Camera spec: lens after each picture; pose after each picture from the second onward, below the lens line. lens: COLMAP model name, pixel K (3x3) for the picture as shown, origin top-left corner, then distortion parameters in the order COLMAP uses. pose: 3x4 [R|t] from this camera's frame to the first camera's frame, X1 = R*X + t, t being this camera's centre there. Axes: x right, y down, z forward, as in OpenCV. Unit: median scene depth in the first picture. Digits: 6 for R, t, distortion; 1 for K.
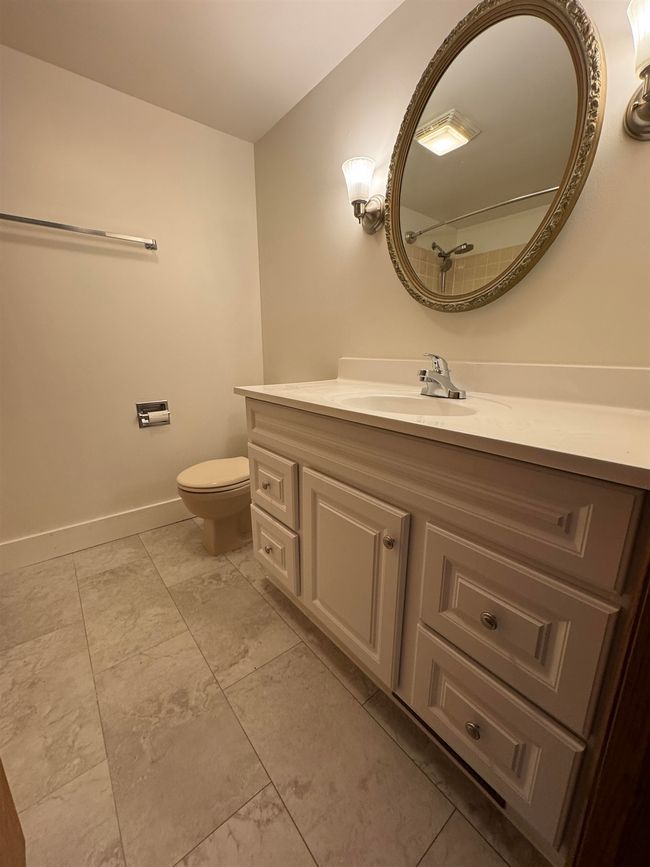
lens RADIAL K [[346.3, 0, 325.7], [0, 346.3, 434.4], [0, 0, 1]] dist [-0.003884, 0.000648]
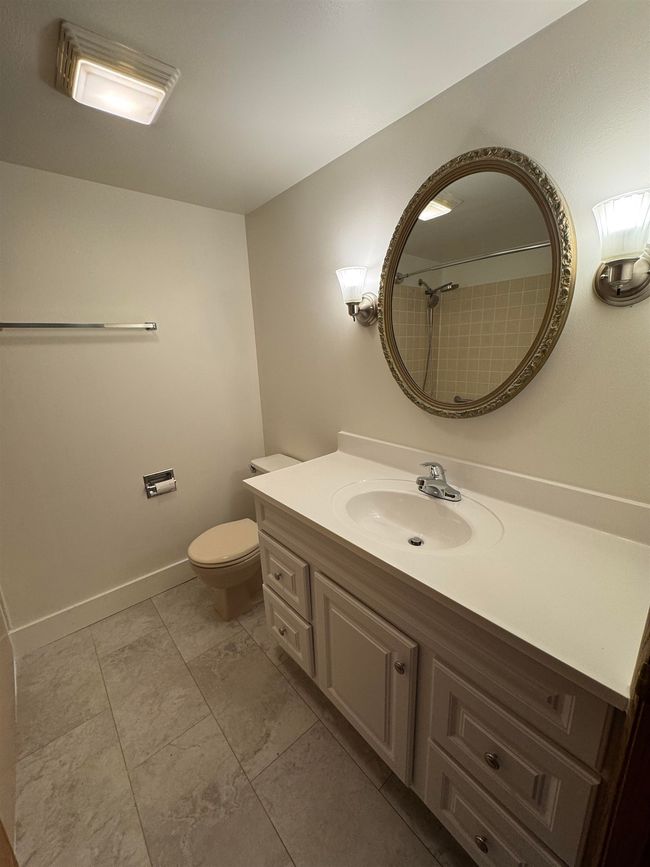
lens RADIAL K [[346.3, 0, 325.5], [0, 346.3, 429.3], [0, 0, 1]] dist [-0.003884, 0.000648]
pose [[0.998680, -0.045327, 0.024150, -0.035884], [0.045014, 0.998897, 0.013337, -0.352732], [-0.024728, -0.012232, 0.999619, -0.073912]]
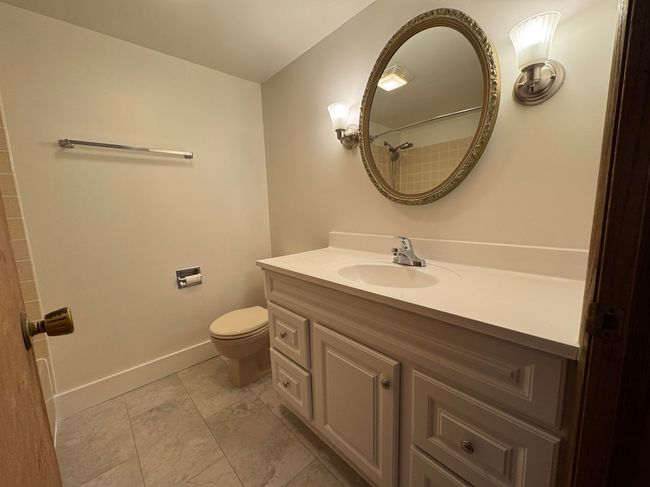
lens RADIAL K [[259.6, 0, 324.1], [0, 259.6, 243.5], [0, 0, 1]] dist [-0.003884, 0.000648]
pose [[0.997017, -0.043793, 0.063557, -0.071991], [0.049740, 0.994213, -0.095216, -0.111919], [-0.059019, 0.098093, 0.993426, -0.039036]]
